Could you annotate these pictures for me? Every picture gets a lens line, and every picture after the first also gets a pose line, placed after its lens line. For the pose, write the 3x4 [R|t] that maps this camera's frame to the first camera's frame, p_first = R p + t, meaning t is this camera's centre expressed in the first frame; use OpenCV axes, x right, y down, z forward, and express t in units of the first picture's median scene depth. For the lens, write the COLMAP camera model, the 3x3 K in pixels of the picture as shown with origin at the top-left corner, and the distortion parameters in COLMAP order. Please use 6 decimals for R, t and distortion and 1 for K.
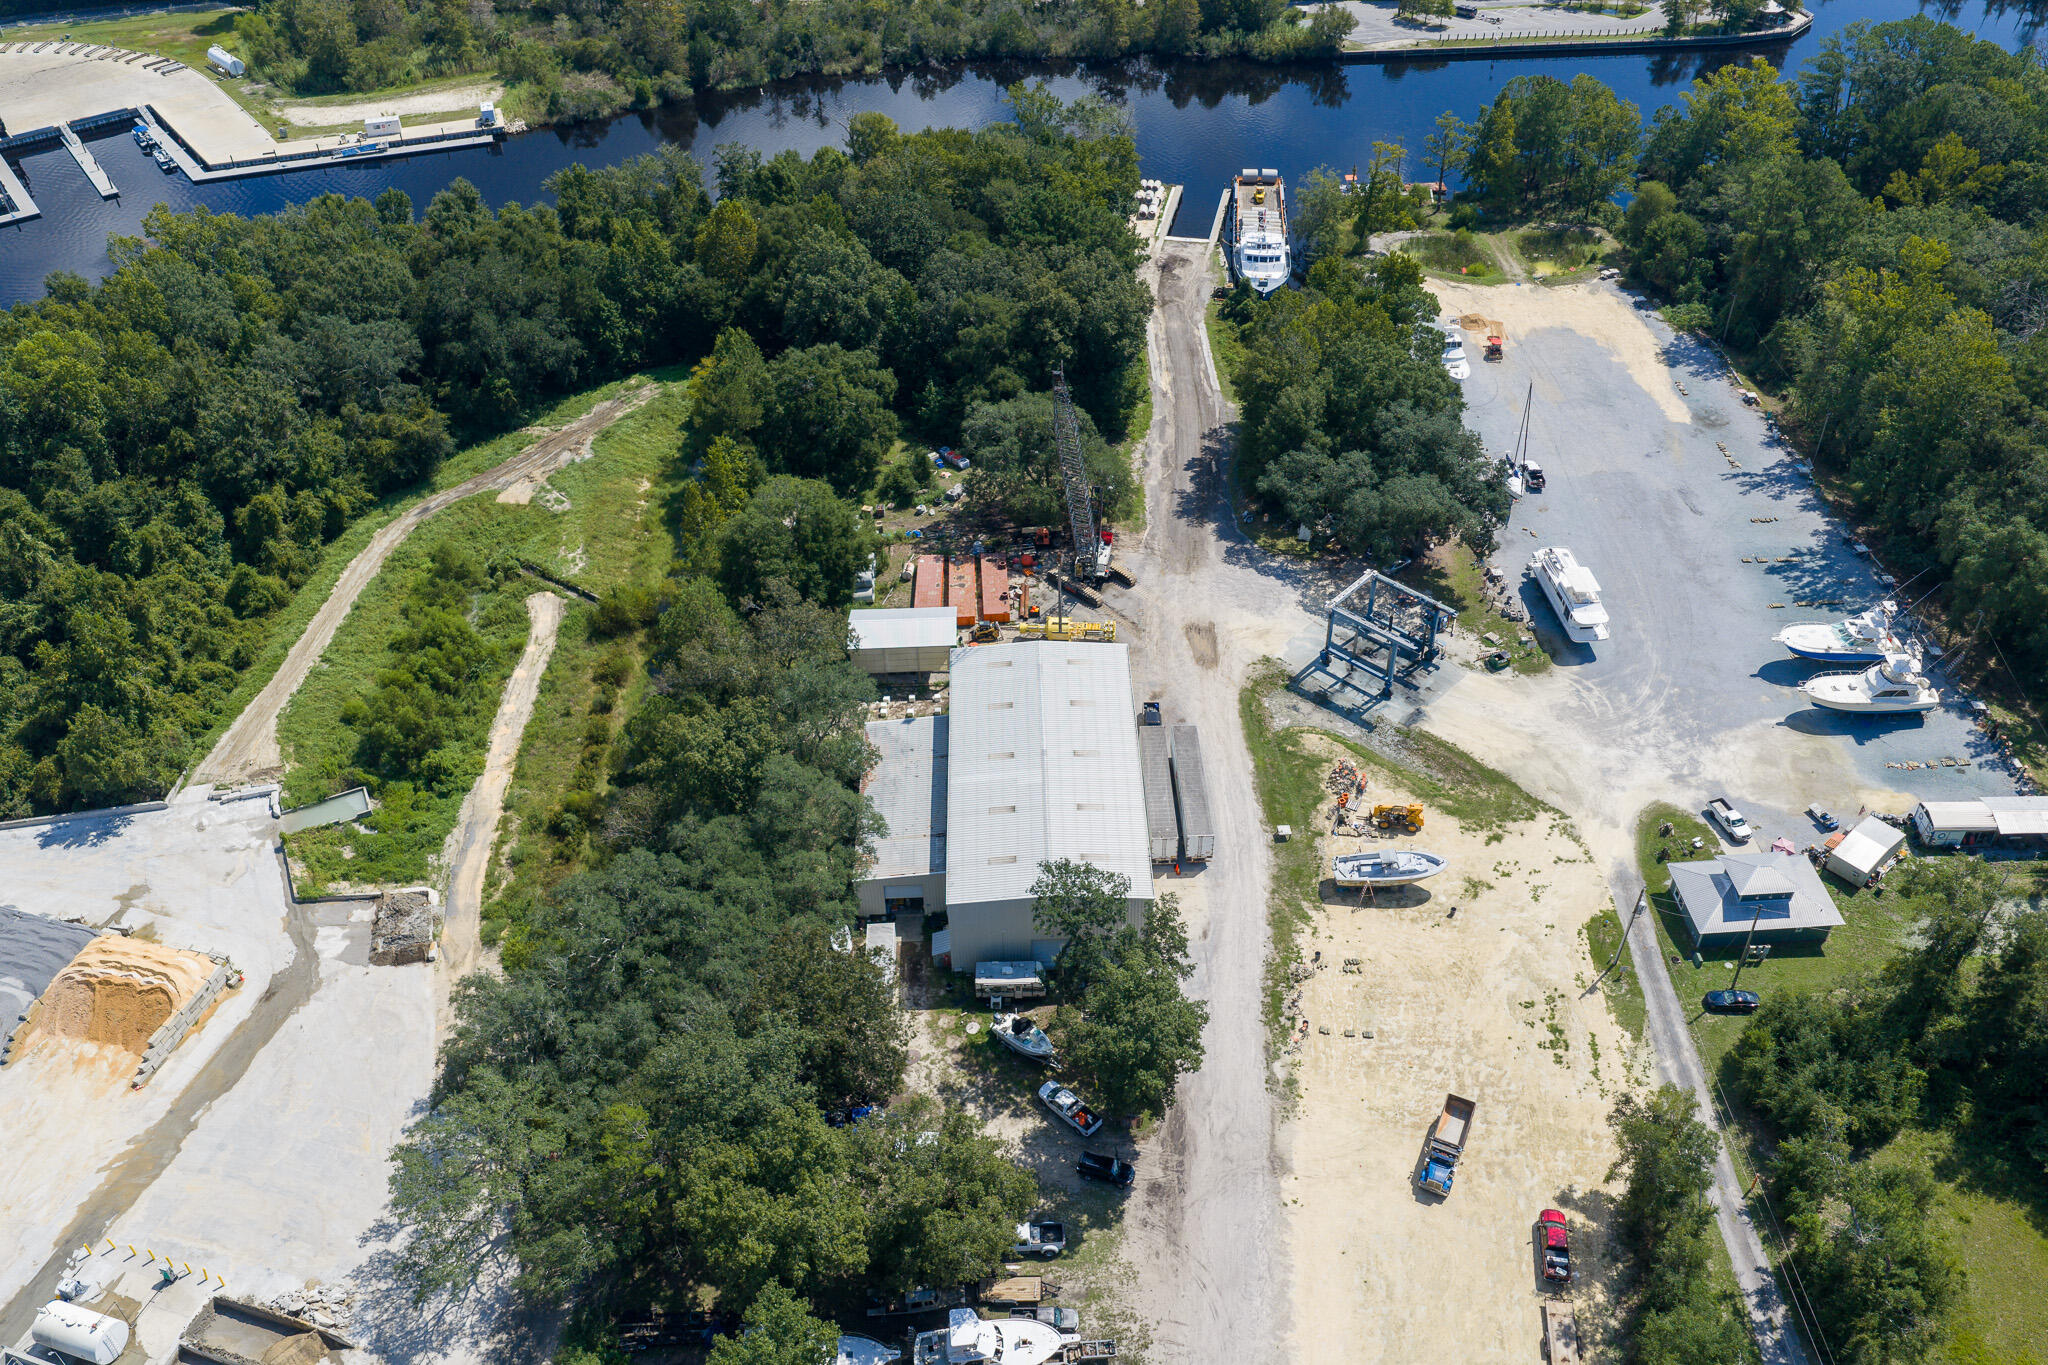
lens RADIAL K [[1699.3, 0, 1032.7], [0, 1699.3, 682.8], [0, 0, 1]] dist [0.012884, -0.023308]
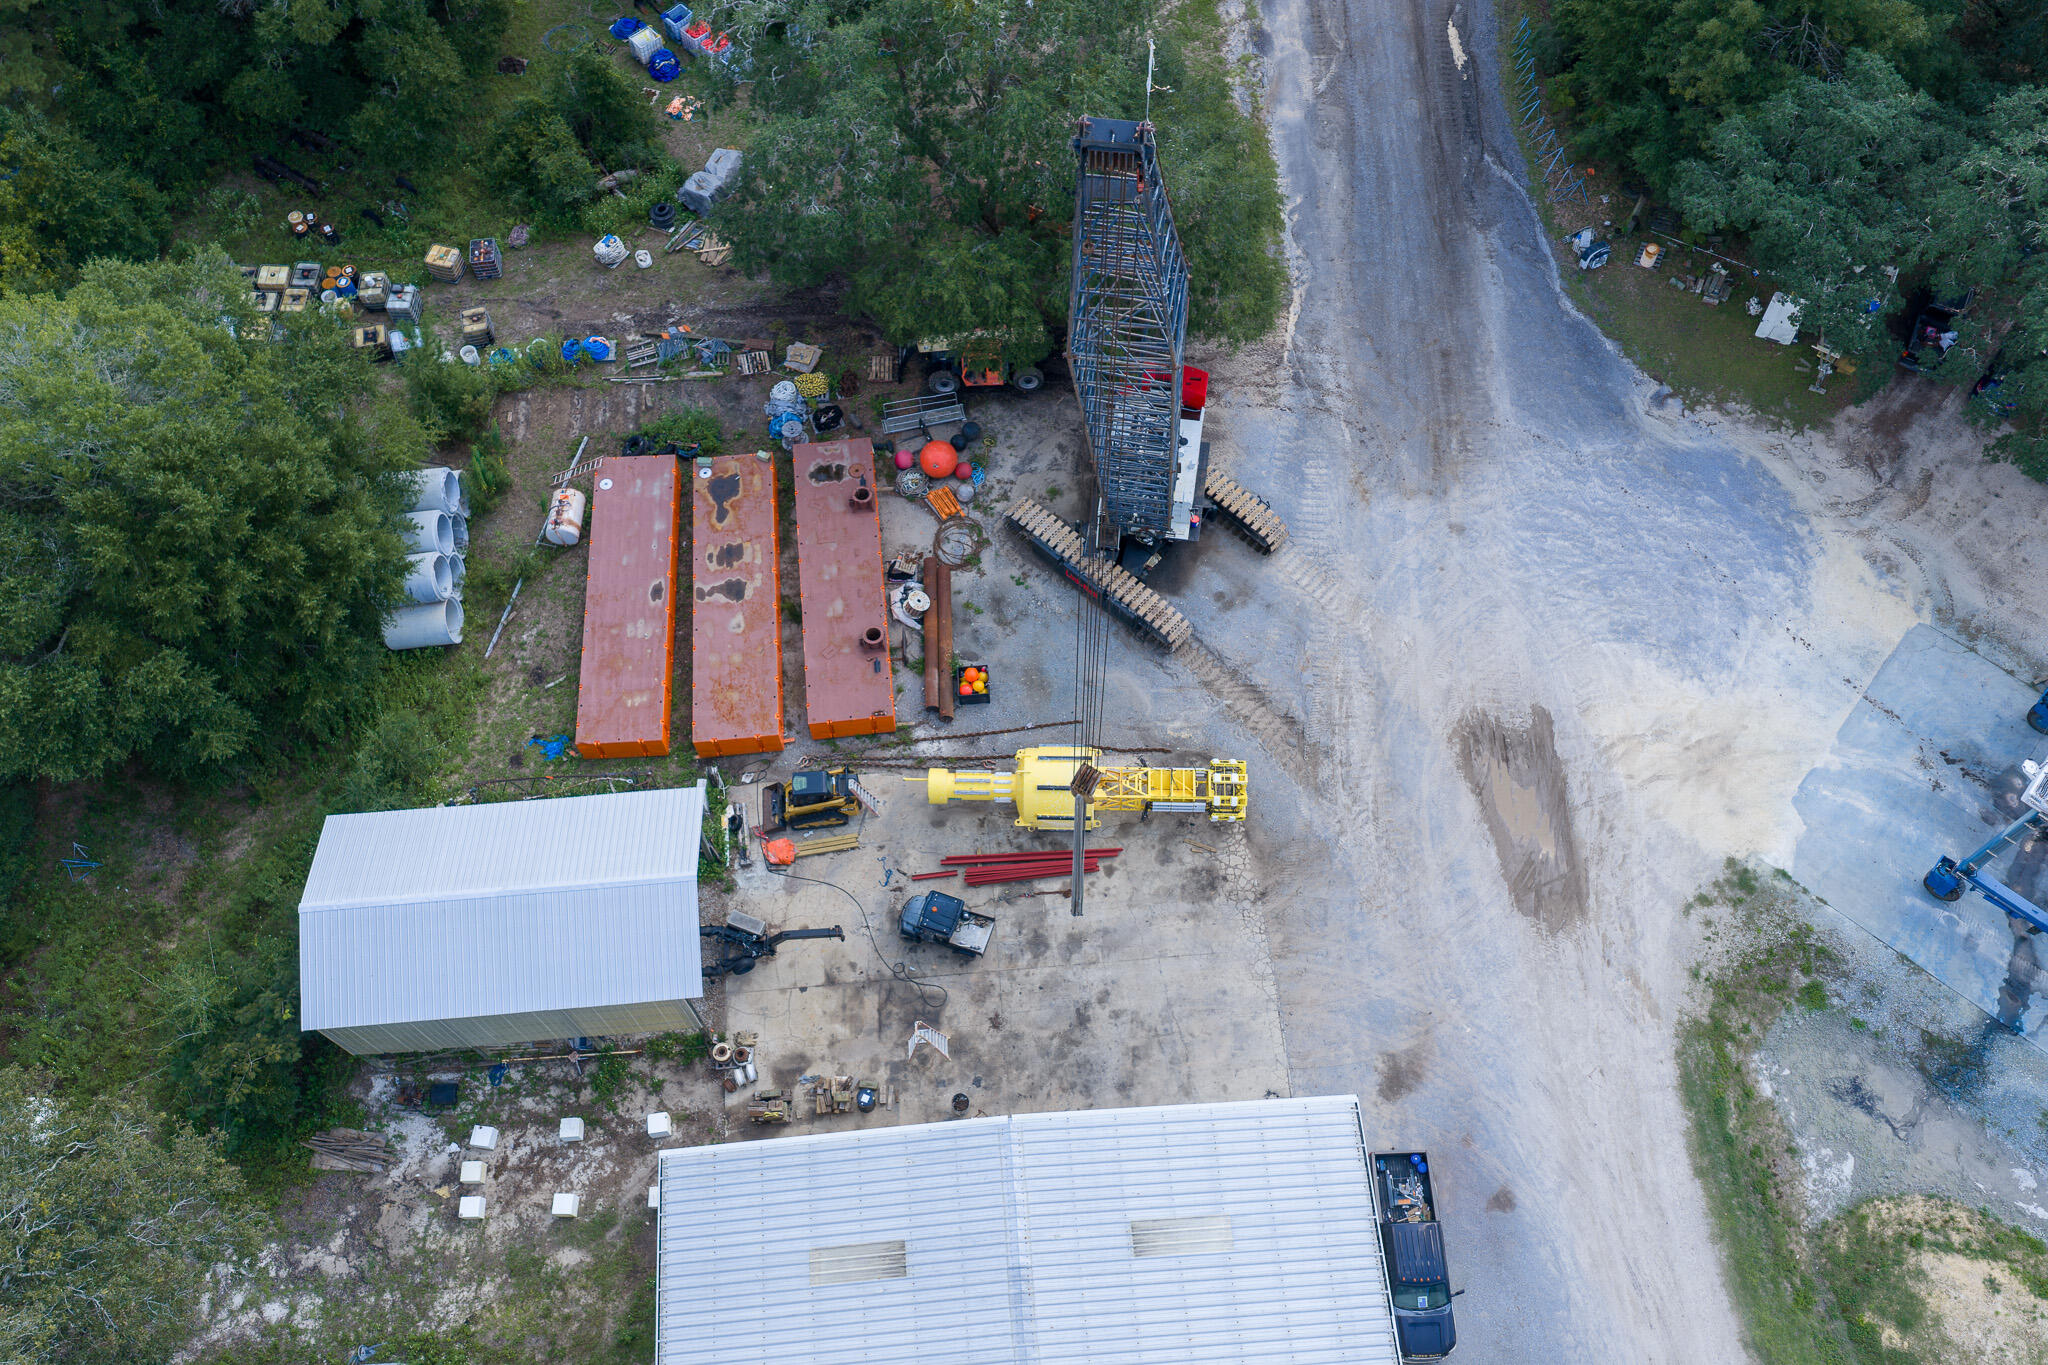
lens RADIAL K [[1712.7, 0, 1033.8], [0, 1712.7, 678.0], [0, 0, 1]] dist [0.007736, -0.013309]
pose [[0.998281, -0.044394, 0.038263, 0.000293], [0.026589, 0.924867, 0.379360, -0.169195], [-0.052230, -0.377691, 0.924457, 0.741182]]
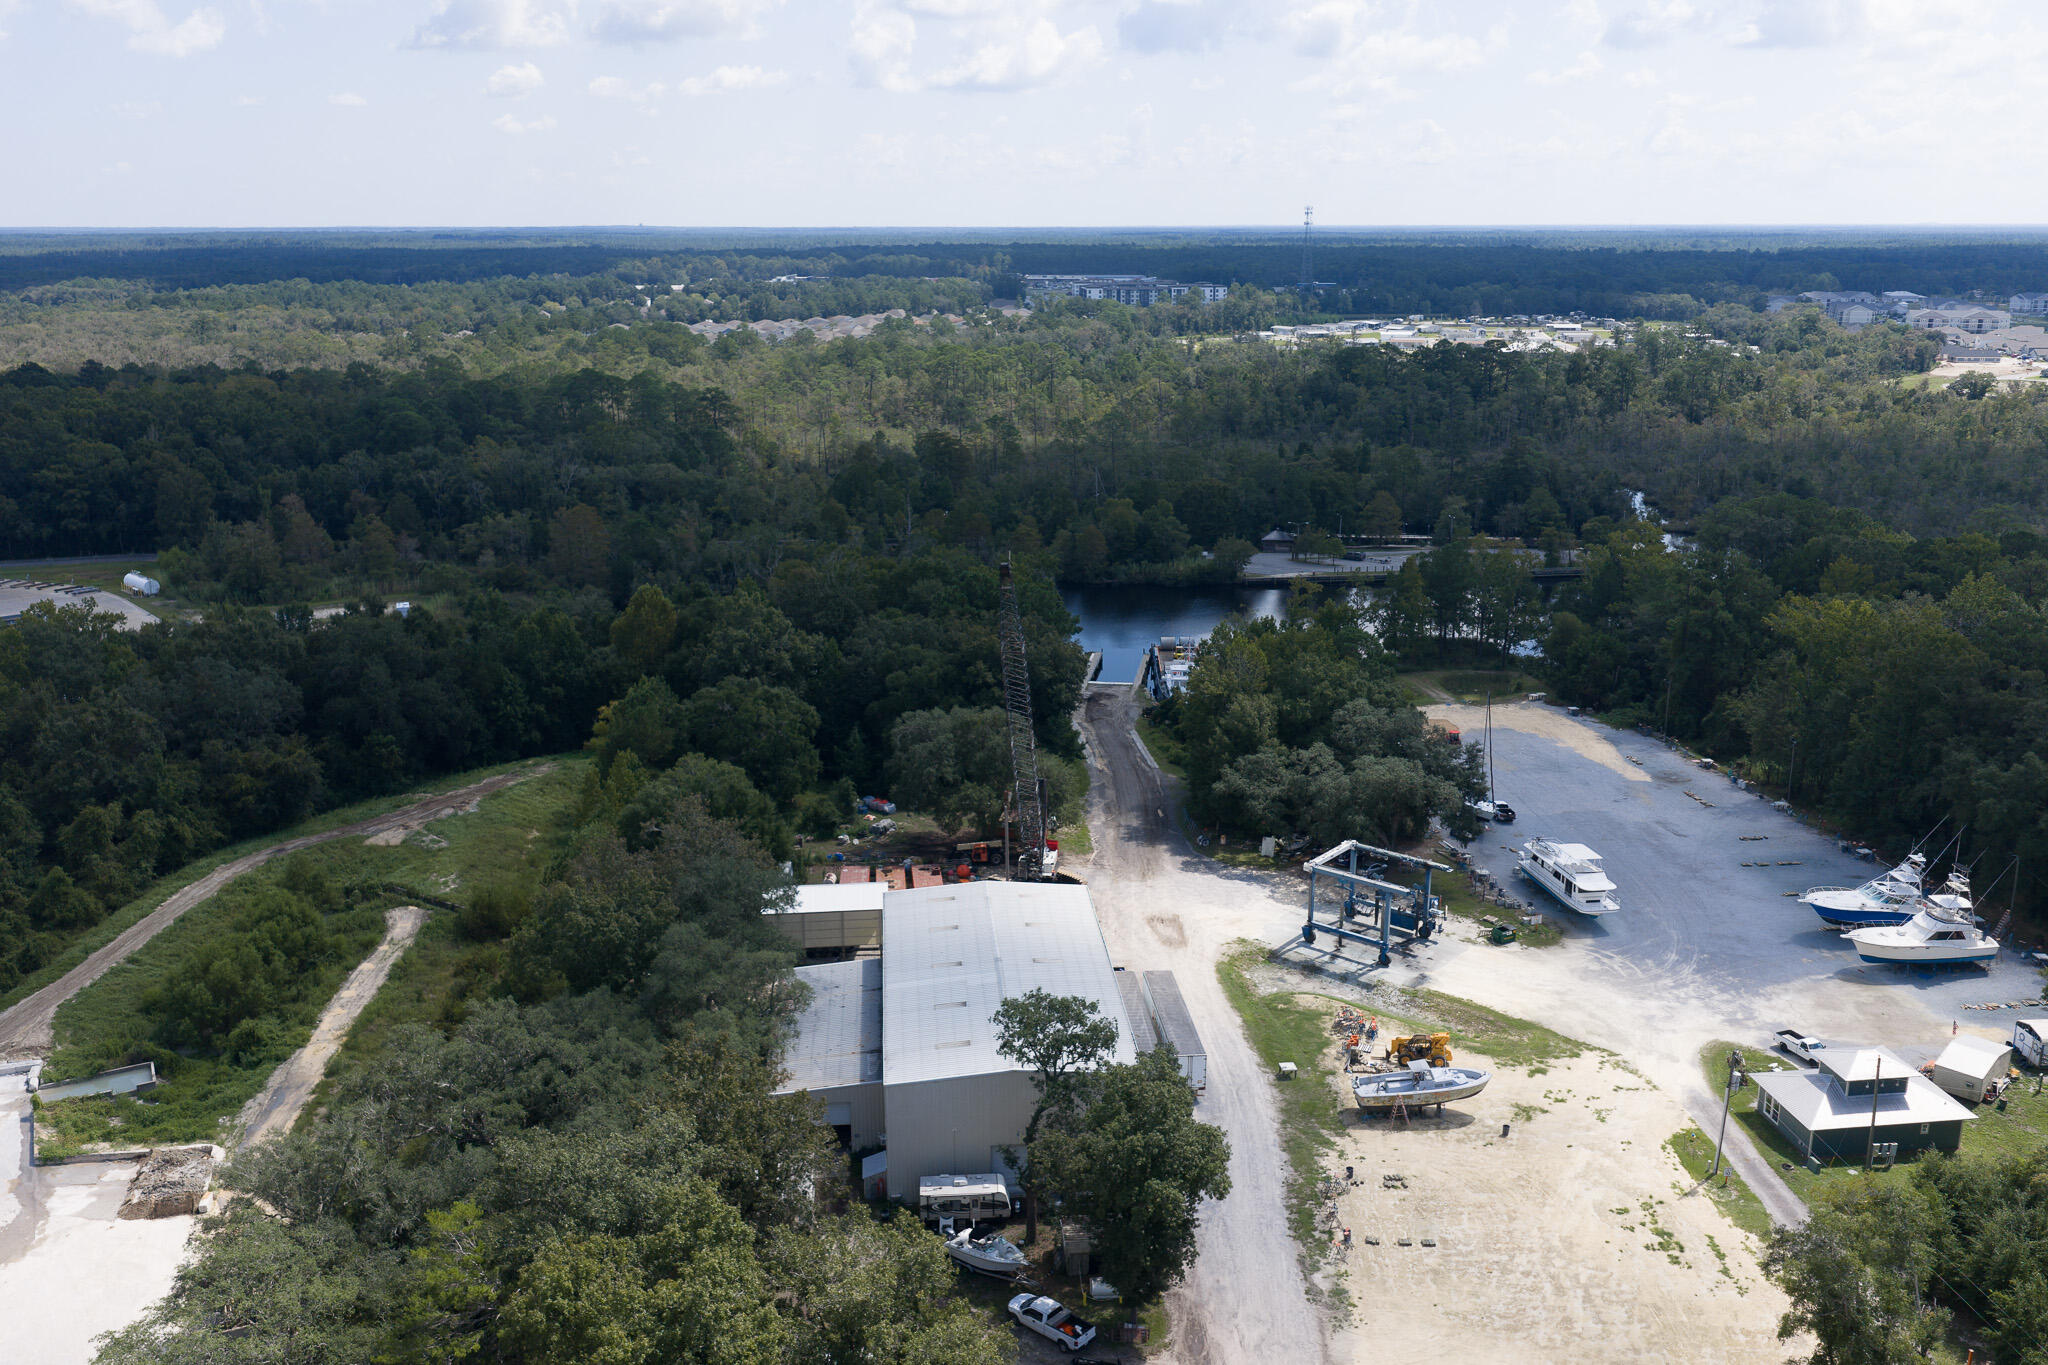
lens RADIAL K [[1712.7, 0, 1033.8], [0, 1712.7, 678.0], [0, 0, 1]] dist [0.007736, -0.013309]
pose [[0.997996, -0.000150, 0.063280, -0.025309], [0.027413, 0.902317, -0.430202, 0.242872], [-0.057034, 0.431074, 0.900512, 0.155187]]
